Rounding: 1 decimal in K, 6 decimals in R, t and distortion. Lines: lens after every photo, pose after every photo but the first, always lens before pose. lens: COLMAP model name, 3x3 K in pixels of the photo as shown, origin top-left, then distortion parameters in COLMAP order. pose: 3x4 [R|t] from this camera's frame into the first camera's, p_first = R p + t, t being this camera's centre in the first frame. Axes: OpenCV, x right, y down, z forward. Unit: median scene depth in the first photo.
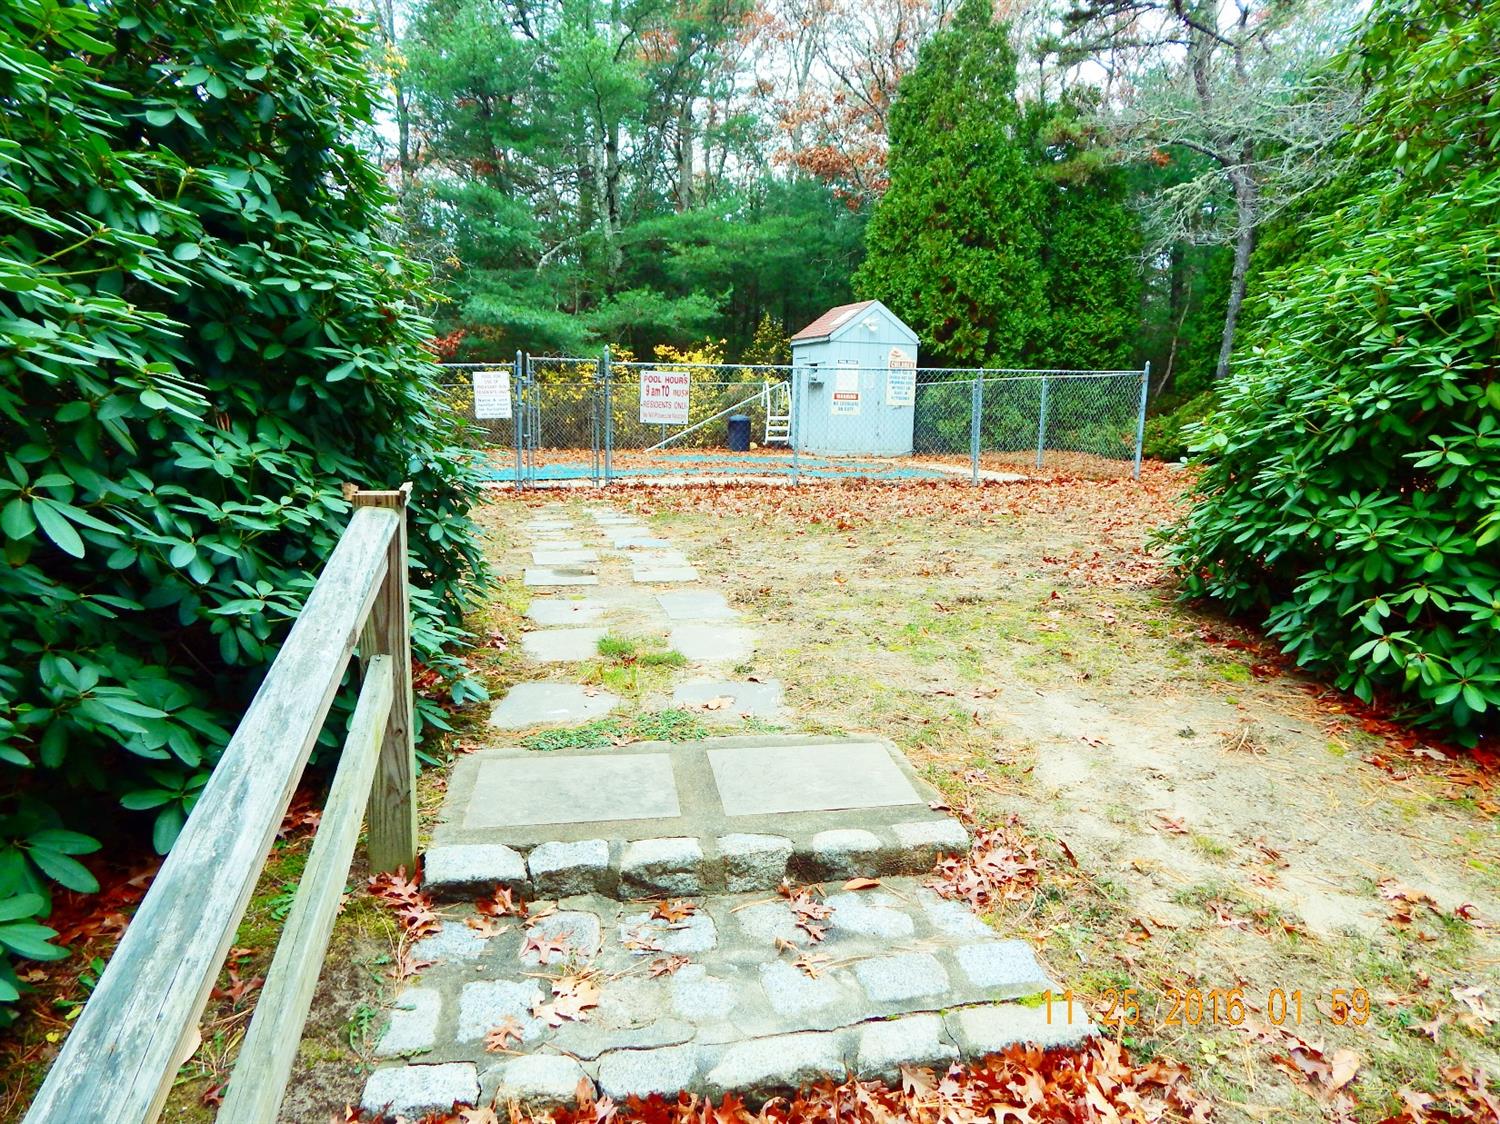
lens RADIAL K [[955.7, 0, 748.0], [0, 955.7, 566.4], [0, 0, 1]] dist [-0.003401, -0.002361]
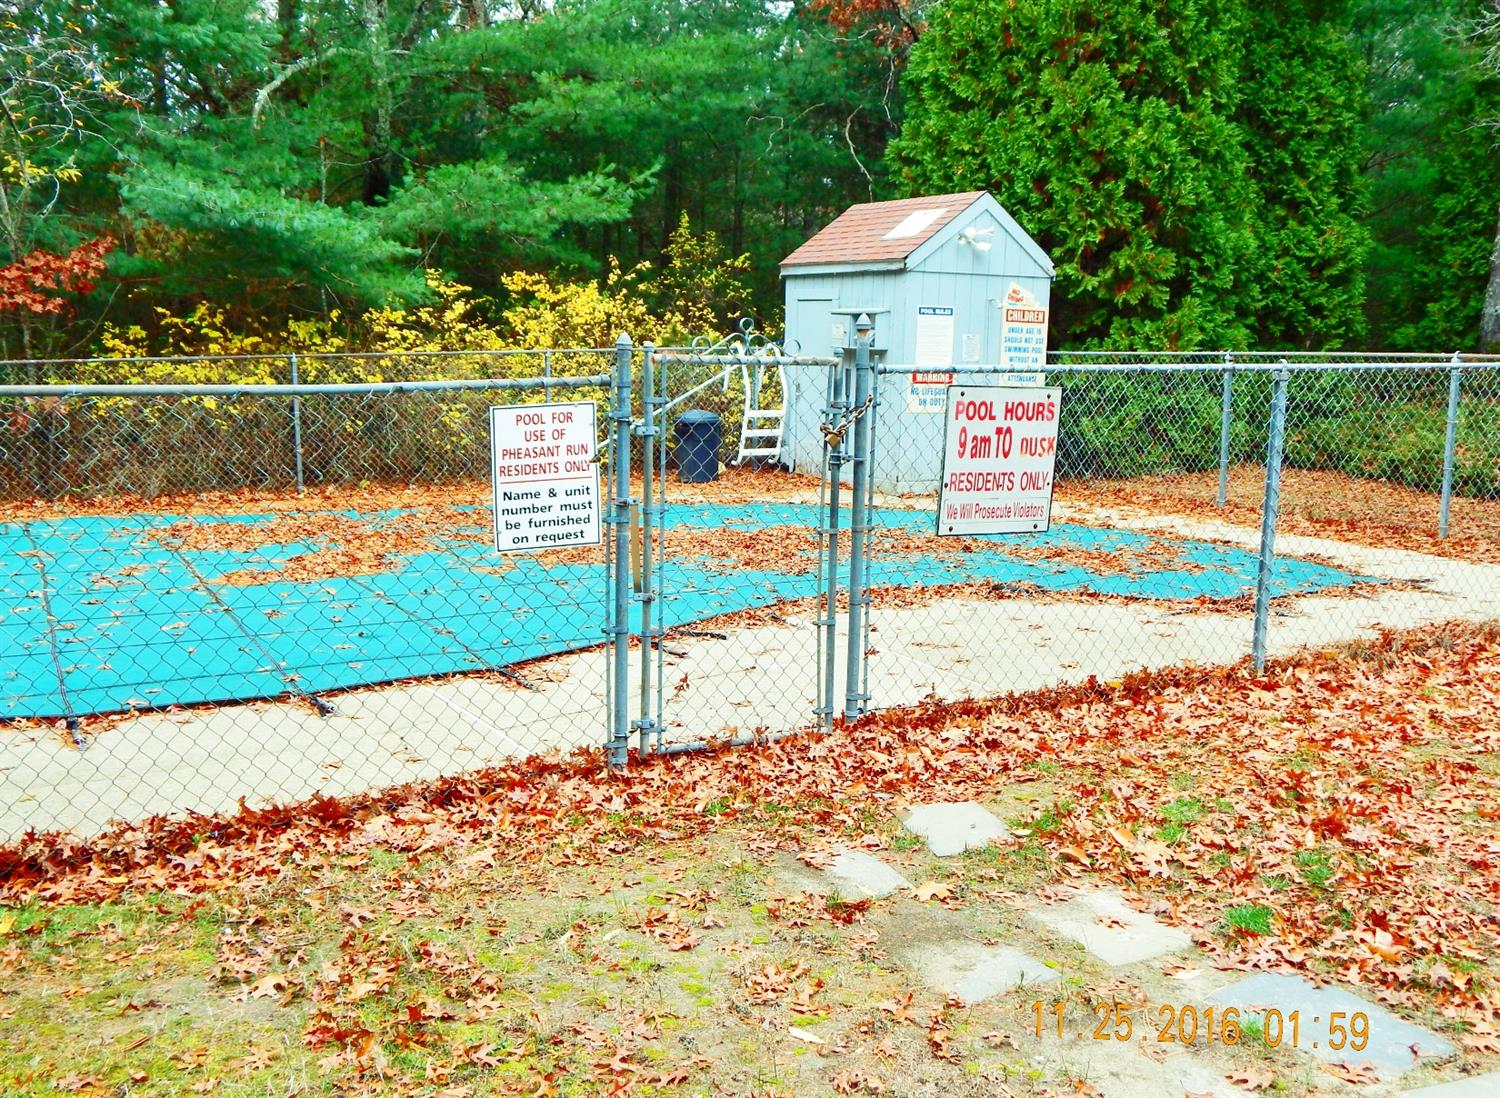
lens RADIAL K [[1380.8, 0, 751.9], [0, 1380.8, 544.9], [0, 0, 1]] dist [-0.007732, 0.000000]
pose [[0.973938, -0.036981, 0.223781, -0.156540], [0.041712, 0.998994, -0.016448, -0.077483], [-0.222948, 0.025353, 0.974501, 0.291596]]
